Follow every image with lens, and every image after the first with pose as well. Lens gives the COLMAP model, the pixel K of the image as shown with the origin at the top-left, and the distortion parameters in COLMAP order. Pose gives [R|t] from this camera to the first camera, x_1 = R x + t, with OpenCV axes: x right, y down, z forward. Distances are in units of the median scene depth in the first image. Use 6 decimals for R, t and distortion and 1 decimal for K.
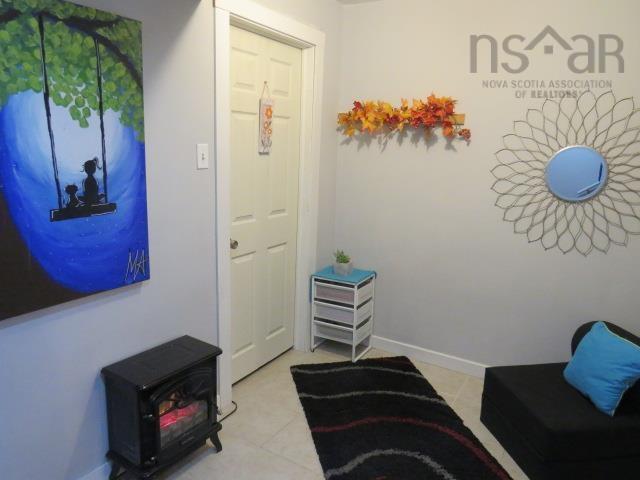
lens RADIAL K [[455.7, 0, 319.4], [0, 455.7, 240.0], [0, 0, 1]] dist [-0.022895, 0.002718]
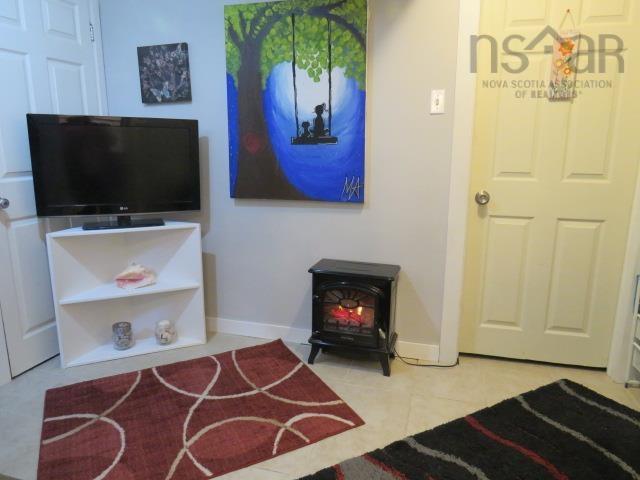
lens RADIAL K [[455.7, 0, 319.4], [0, 455.7, 240.0], [0, 0, 1]] dist [-0.022895, 0.002718]
pose [[0.271683, 0.158858, -0.949185, 0.933540], [-0.195626, 0.974807, 0.107153, 0.088406], [0.942294, 0.156574, 0.295915, 0.631442]]
